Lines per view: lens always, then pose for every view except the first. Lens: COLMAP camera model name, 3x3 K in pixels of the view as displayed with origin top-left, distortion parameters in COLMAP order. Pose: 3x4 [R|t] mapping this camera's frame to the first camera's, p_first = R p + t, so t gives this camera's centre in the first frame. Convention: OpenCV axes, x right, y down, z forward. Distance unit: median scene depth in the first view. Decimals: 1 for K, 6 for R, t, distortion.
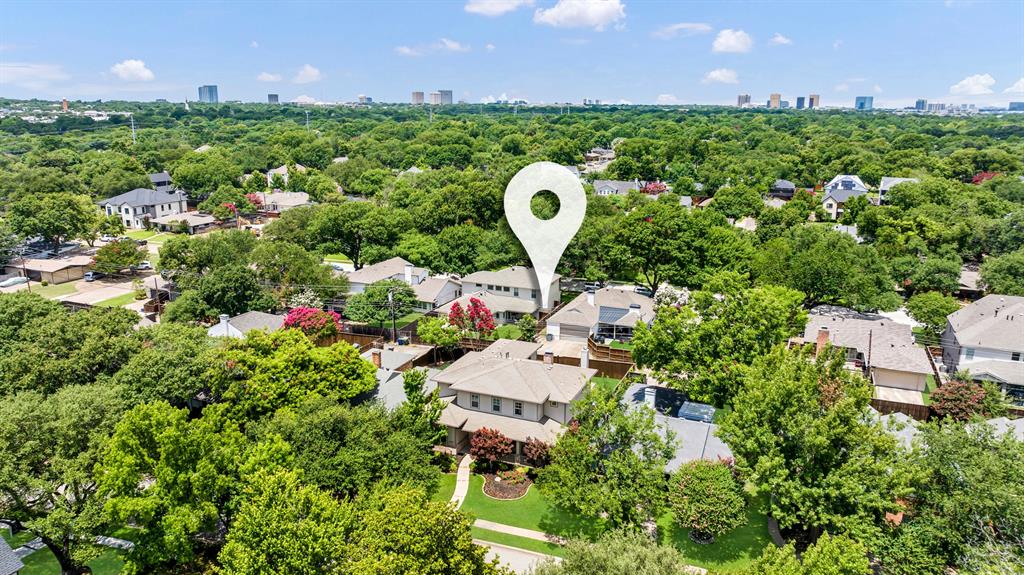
lens RADIAL K [[741.5, 0, 512.9], [0, 741.5, 289.4], [0, 0, 1]] dist [-0.011535, -0.003933]
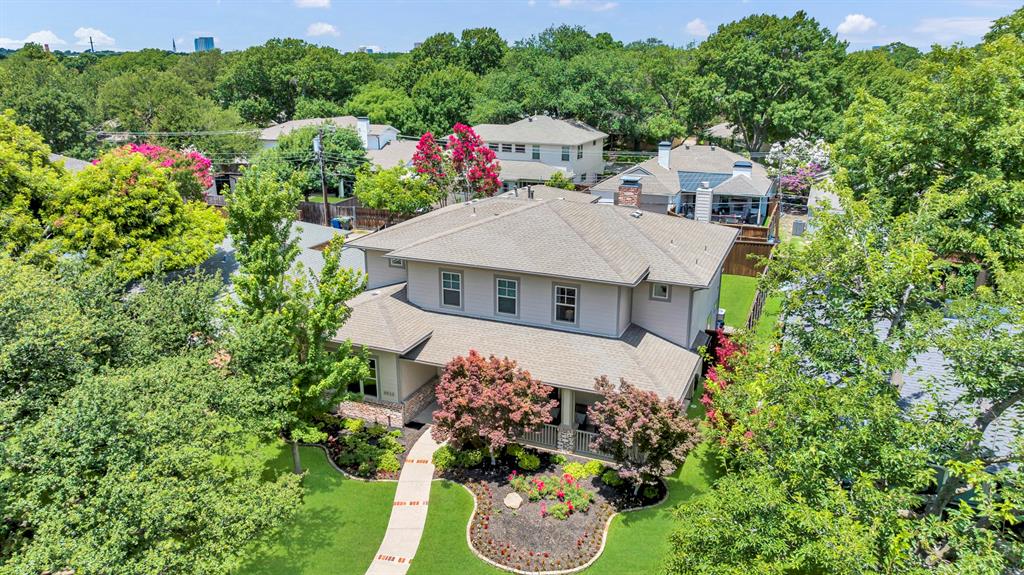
lens RADIAL K [[741.5, 0, 511.5], [0, 741.5, 285.6], [0, 0, 1]] dist [-0.011535, -0.003933]
pose [[0.999943, -0.003934, -0.009970, -0.016100], [0.004415, 0.998803, 0.048710, 0.131774], [0.009767, -0.048752, 0.998763, 0.621524]]
